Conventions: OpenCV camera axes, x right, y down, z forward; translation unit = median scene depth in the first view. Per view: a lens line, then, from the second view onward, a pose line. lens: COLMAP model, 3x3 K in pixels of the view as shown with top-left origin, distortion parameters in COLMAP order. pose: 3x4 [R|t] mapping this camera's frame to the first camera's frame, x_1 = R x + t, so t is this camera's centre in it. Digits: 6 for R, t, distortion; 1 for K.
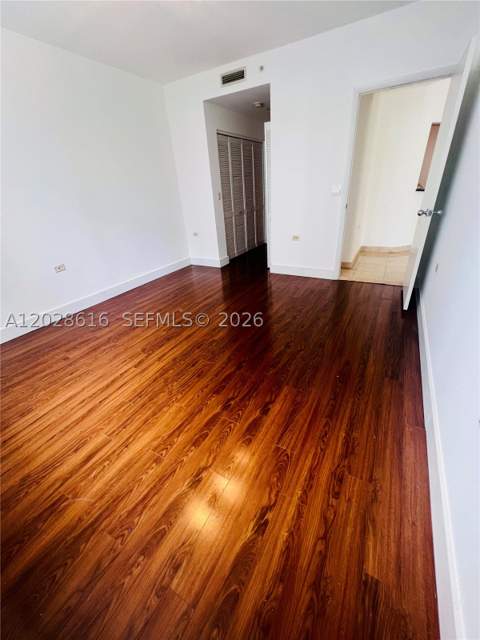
lens RADIAL K [[257.1, 0, 233.5], [0, 257.1, 315.9], [0, 0, 1]] dist [-0.000413, -0.000049]
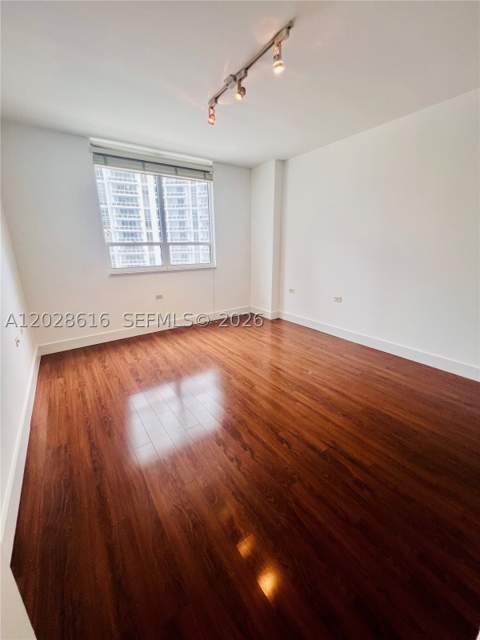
lens RADIAL K [[257.1, 0, 234.2], [0, 257.1, 321.3], [0, 0, 1]] dist [-0.000413, -0.000049]
pose [[-0.431929, 0.316885, -0.844406, 1.055032], [-0.373269, 0.789491, 0.487210, -0.879766], [0.821040, 0.525631, -0.222721, 1.593980]]
